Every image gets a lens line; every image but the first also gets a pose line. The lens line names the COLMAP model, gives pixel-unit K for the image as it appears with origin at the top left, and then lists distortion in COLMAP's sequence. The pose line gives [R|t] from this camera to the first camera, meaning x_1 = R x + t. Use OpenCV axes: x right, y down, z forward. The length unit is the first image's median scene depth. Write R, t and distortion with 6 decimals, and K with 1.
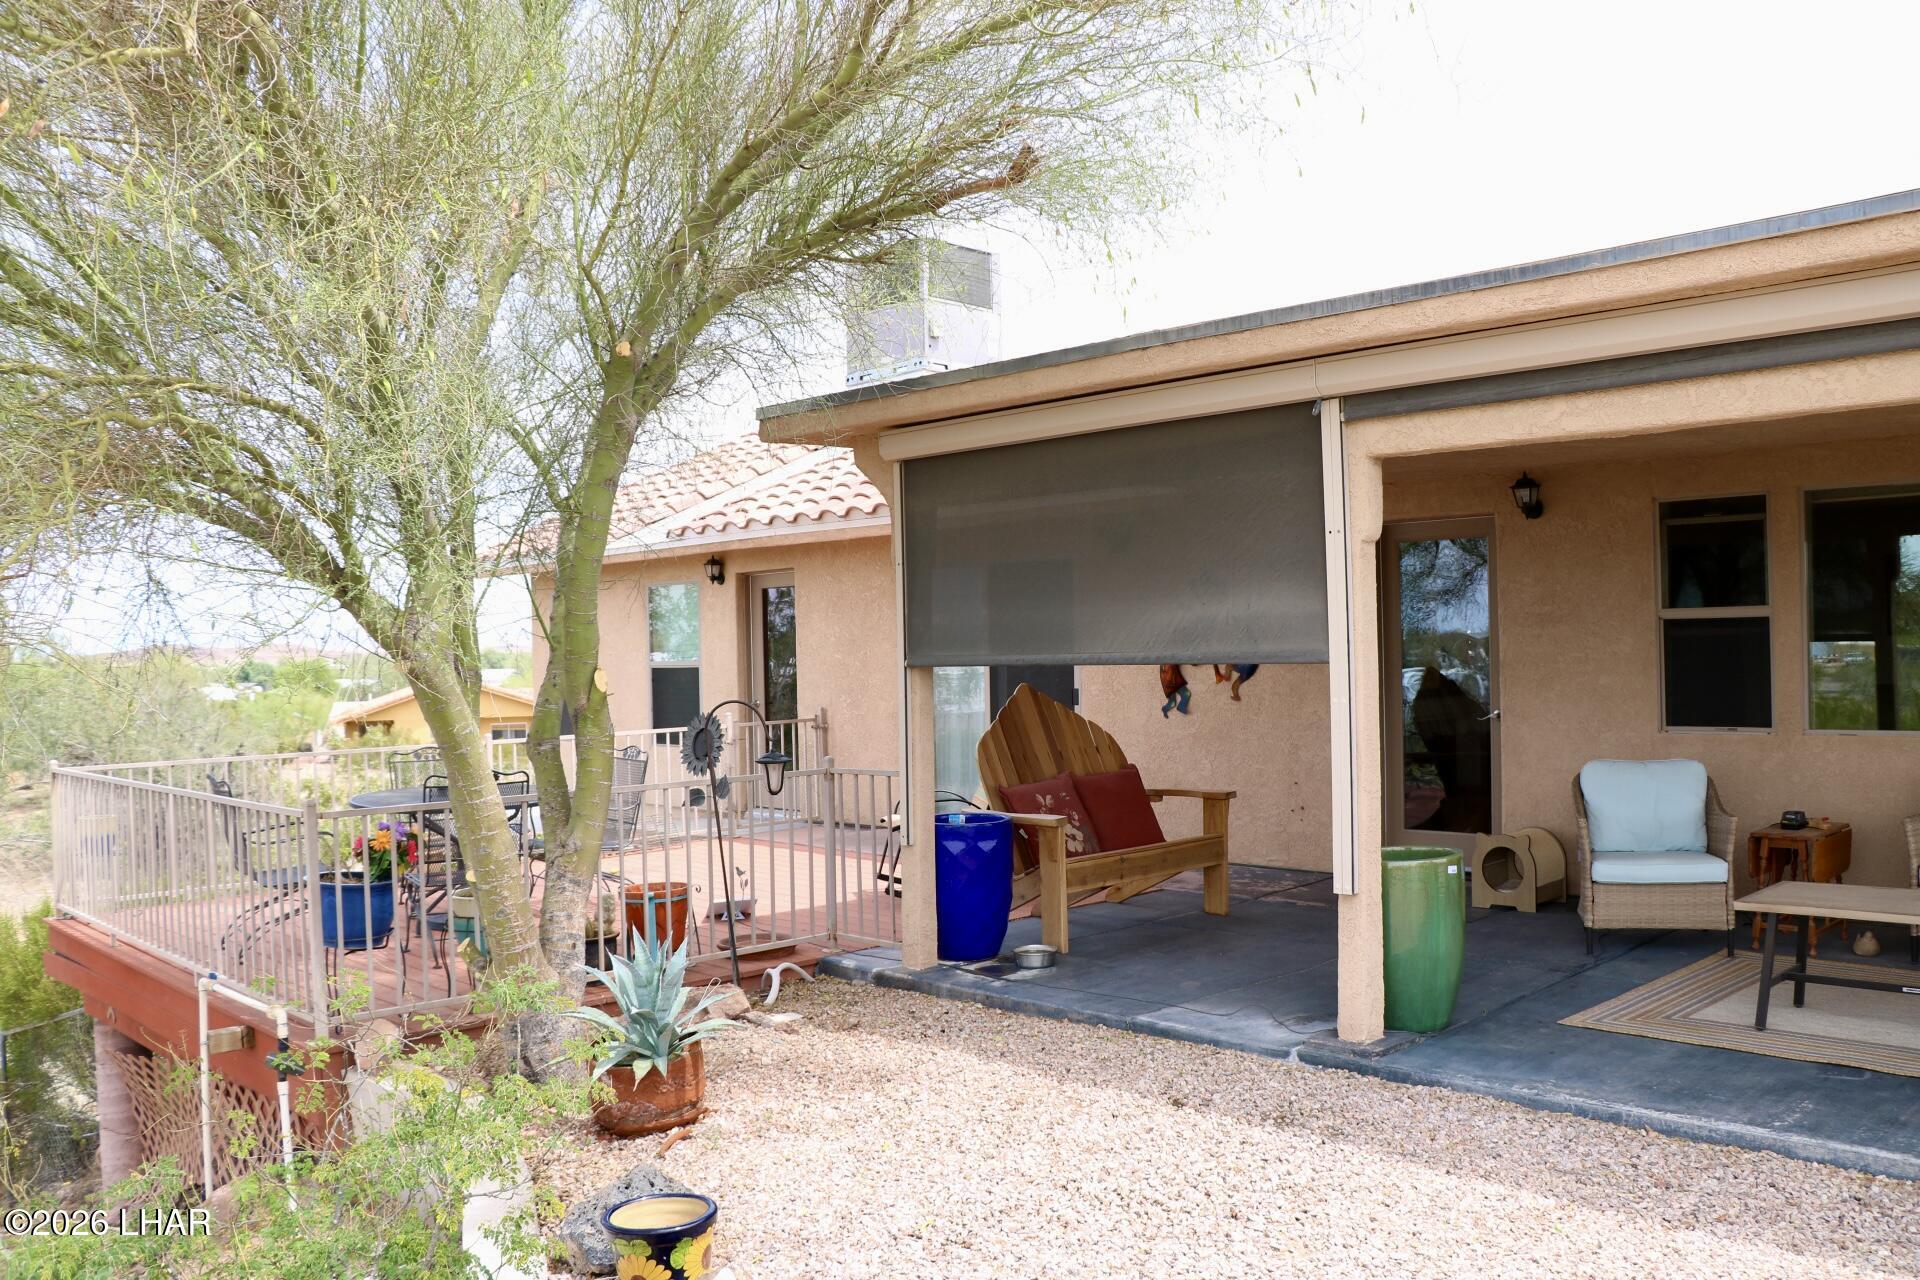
lens RADIAL K [[1576.3, 0, 970.3], [0, 1576.3, 641.8], [0, 0, 1]] dist [-0.184236, 0.160735]
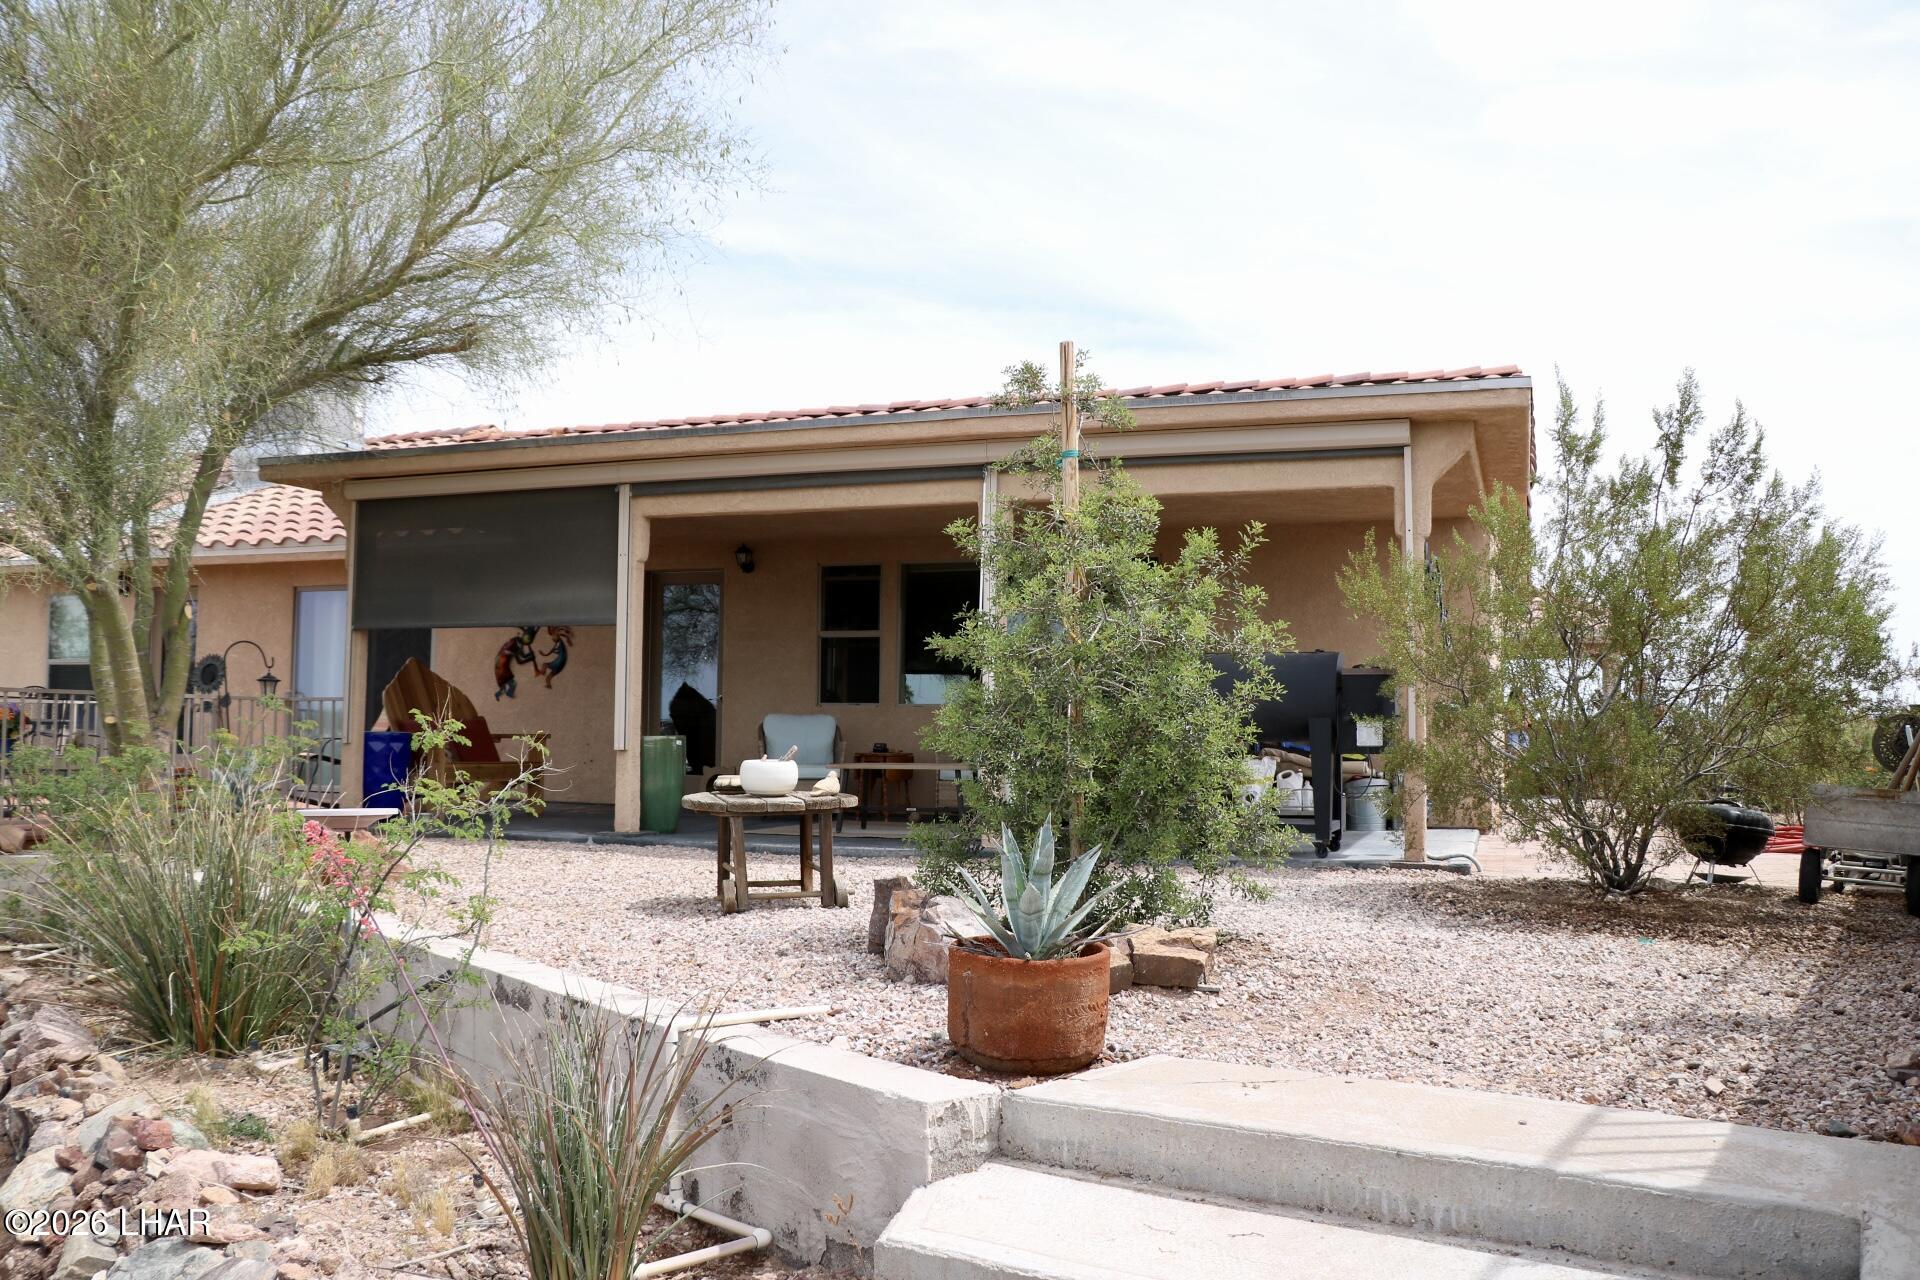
lens RADIAL K [[1576.3, 0, 970.3], [0, 1576.3, 641.8], [0, 0, 1]] dist [-0.184236, 0.160735]
pose [[0.898056, 0.059932, 0.435779, -0.176375], [-0.032456, 0.997003, -0.070231, 0.131848], [-0.438682, 0.048927, 0.897309, -0.748028]]
